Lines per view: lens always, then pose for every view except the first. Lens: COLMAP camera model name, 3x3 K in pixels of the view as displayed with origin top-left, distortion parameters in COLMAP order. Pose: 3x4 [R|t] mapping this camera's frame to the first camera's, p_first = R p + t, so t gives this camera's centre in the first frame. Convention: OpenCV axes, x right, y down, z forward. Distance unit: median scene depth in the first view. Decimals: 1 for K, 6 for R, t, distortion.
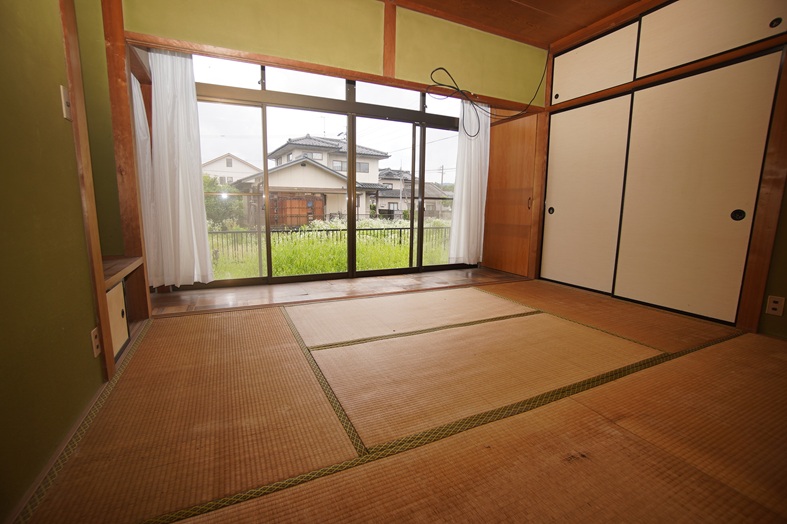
lens RADIAL K [[344.6, 0, 392.0], [0, 344.6, 260.0], [0, 0, 1]] dist [-0.027571, 0.000803]
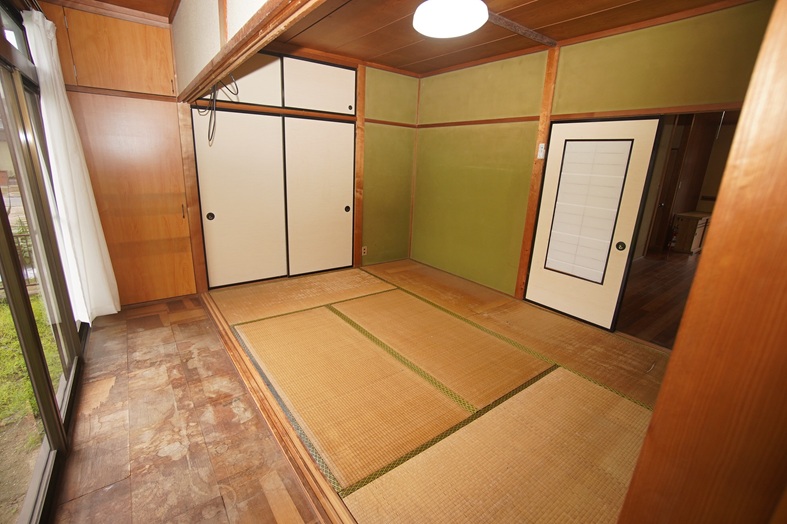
lens RADIAL K [[344.6, 0, 389.6], [0, 344.6, 263.9], [0, 0, 1]] dist [-0.027571, 0.000803]
pose [[-0.178319, -0.299668, 0.937231, -0.822942], [0.111604, 0.940191, 0.321848, -0.414925], [-0.977623, 0.161990, -0.134210, 1.037205]]
